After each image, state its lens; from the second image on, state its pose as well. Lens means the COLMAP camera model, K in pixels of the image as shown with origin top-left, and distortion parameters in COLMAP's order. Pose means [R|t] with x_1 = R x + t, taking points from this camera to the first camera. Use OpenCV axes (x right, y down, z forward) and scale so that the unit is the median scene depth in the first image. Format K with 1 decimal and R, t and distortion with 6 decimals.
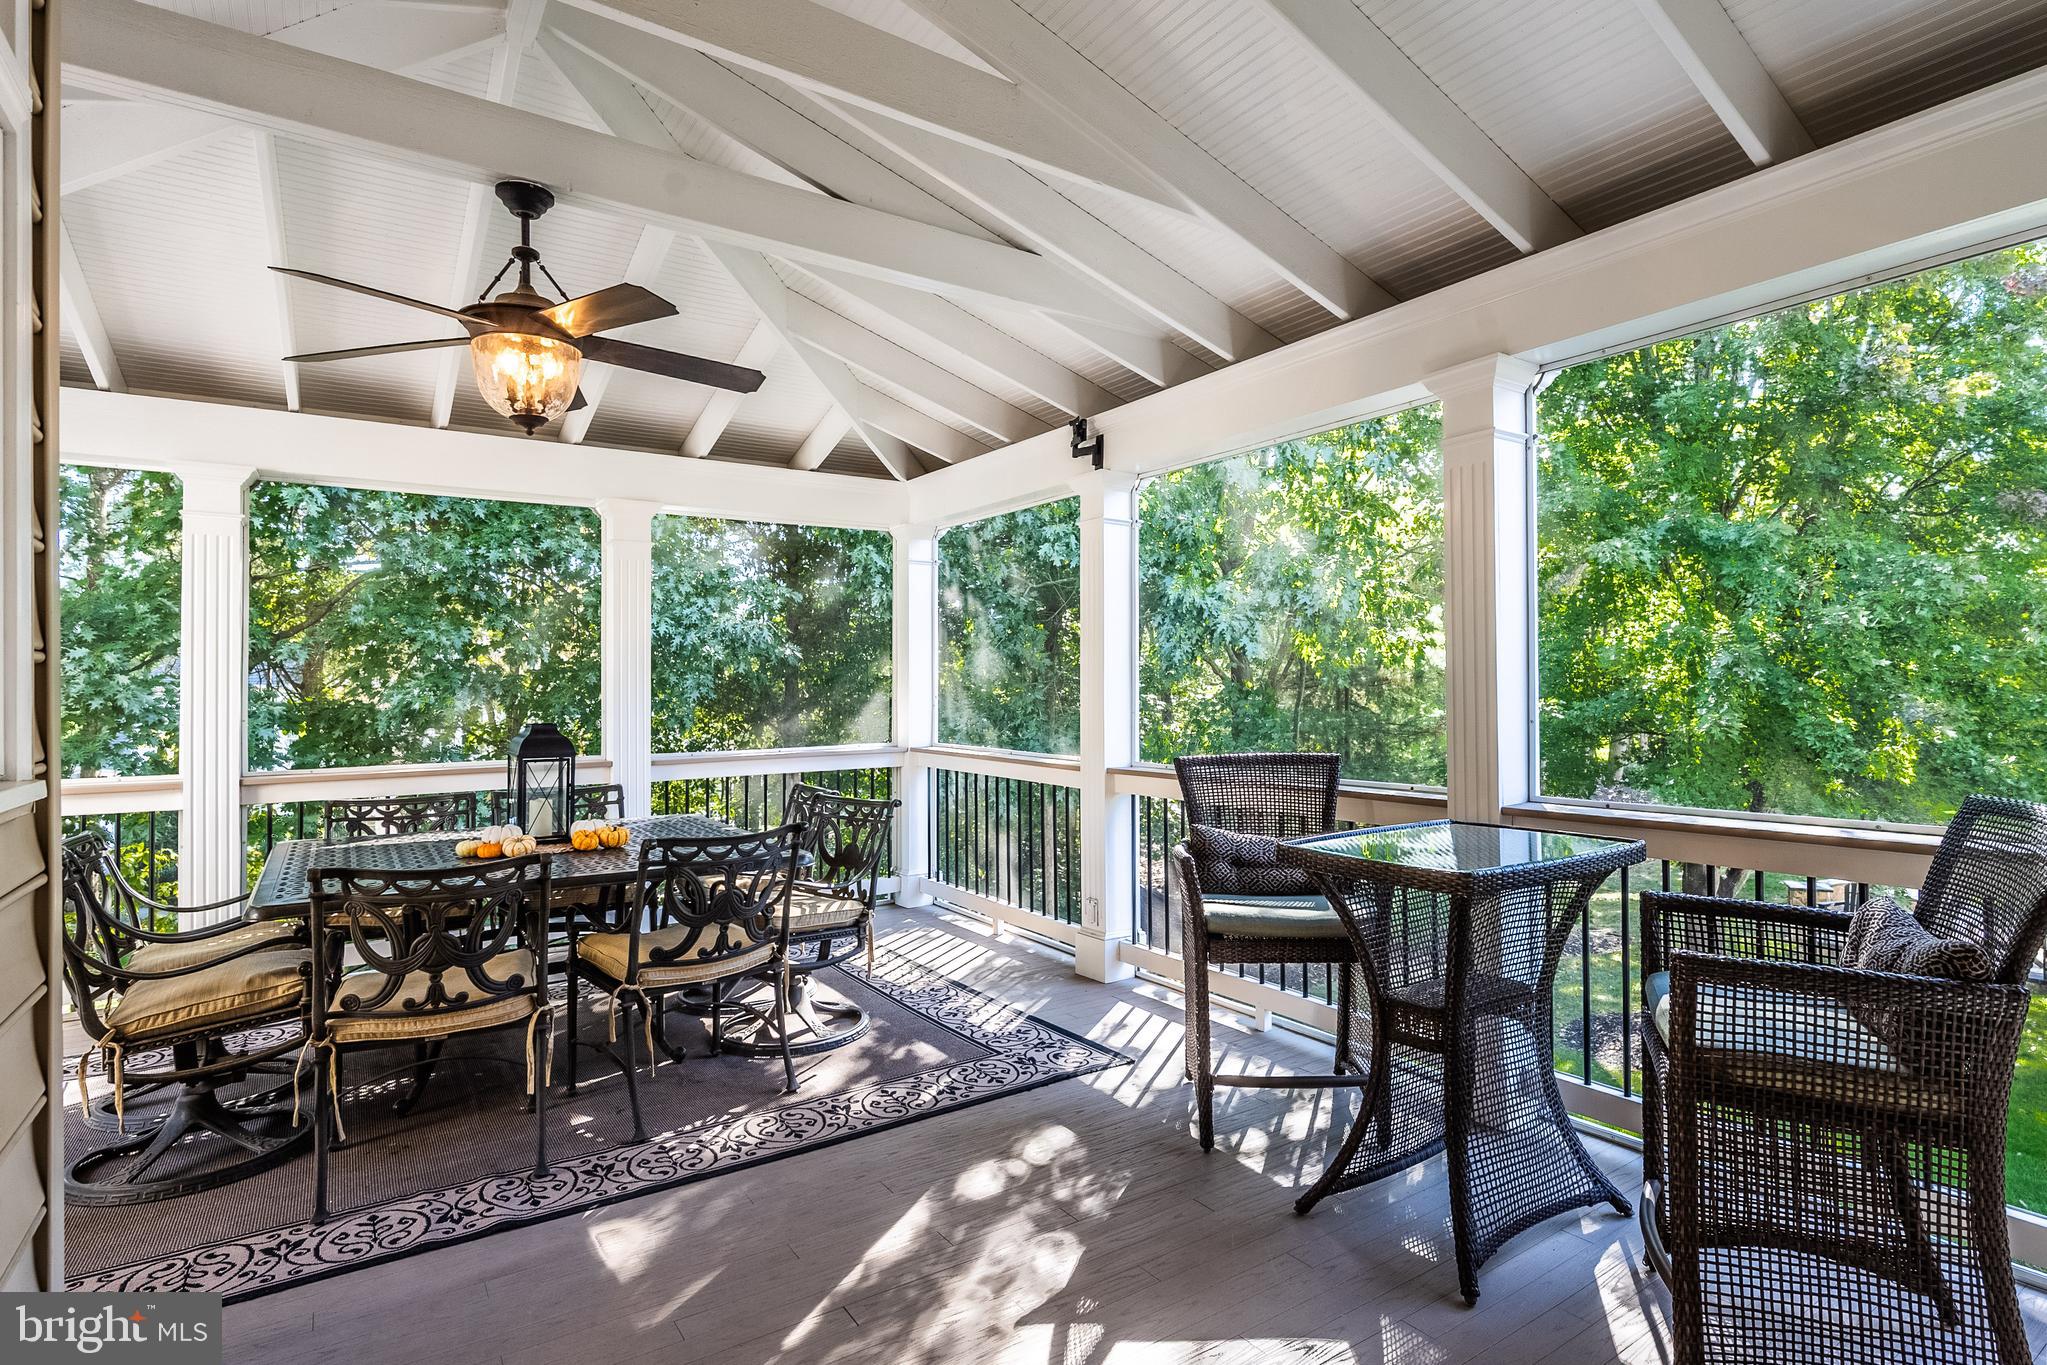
lens RADIAL K [[982.3, 0, 1023.5], [0, 982.3, 682.5], [0, 0, 1]] dist [0.000120, -0.000002]
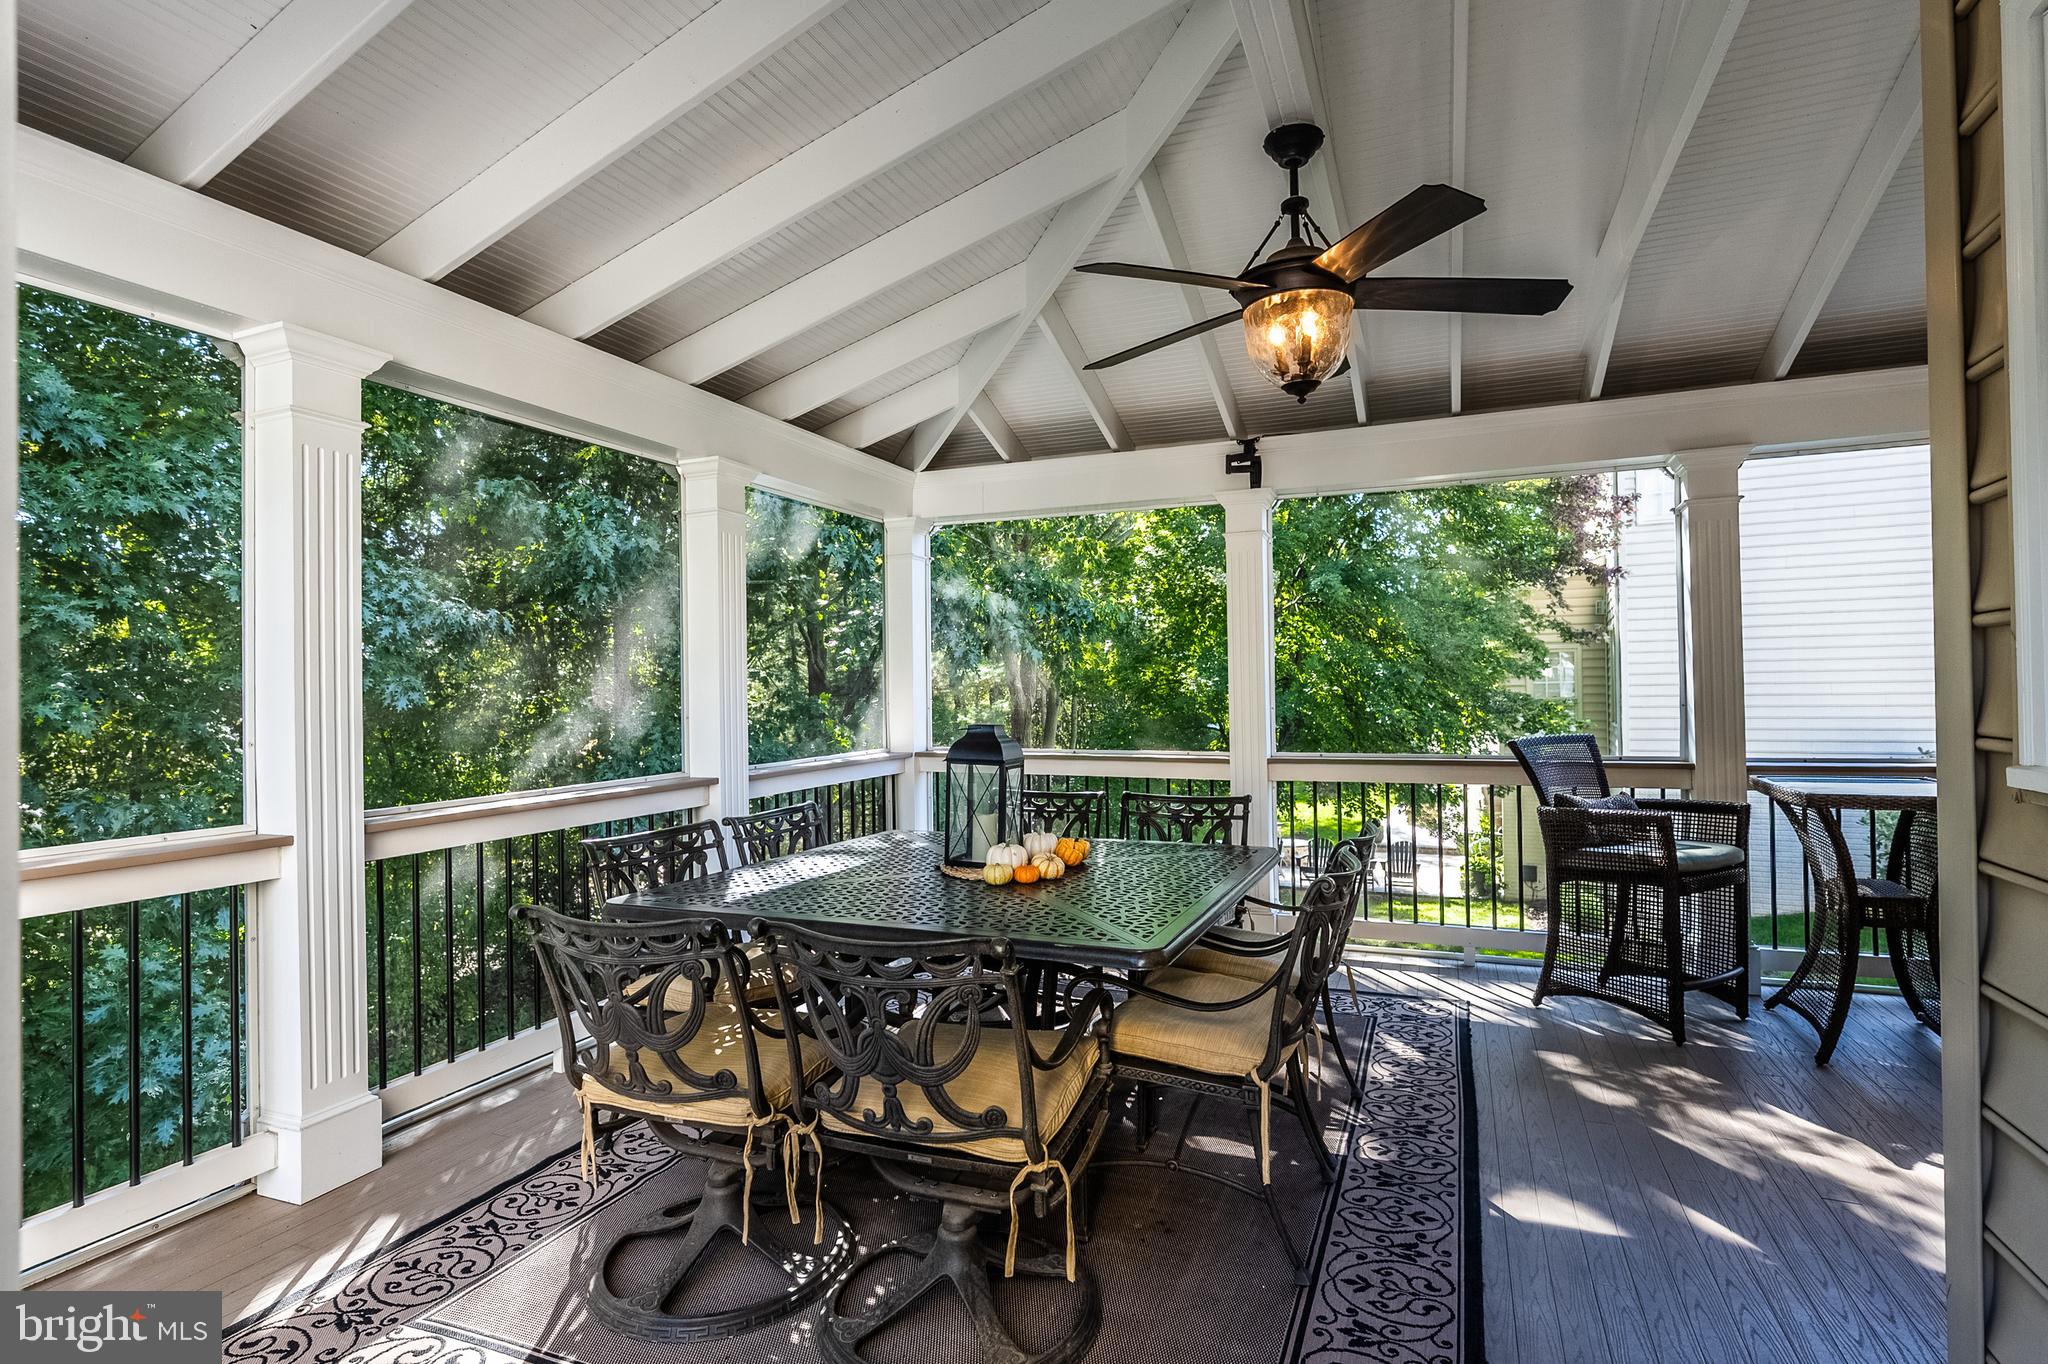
lens RADIAL K [[951.7, 0, 1024.0], [0, 951.7, 682.0], [0, 0, 1]] dist [-0.016326, -0.000105]
pose [[0.860847, 0.001479, 0.508861, -0.746886], [0.002651, 0.999969, -0.007391, 0.008501], [-0.508857, 0.007712, 0.860817, 0.237089]]
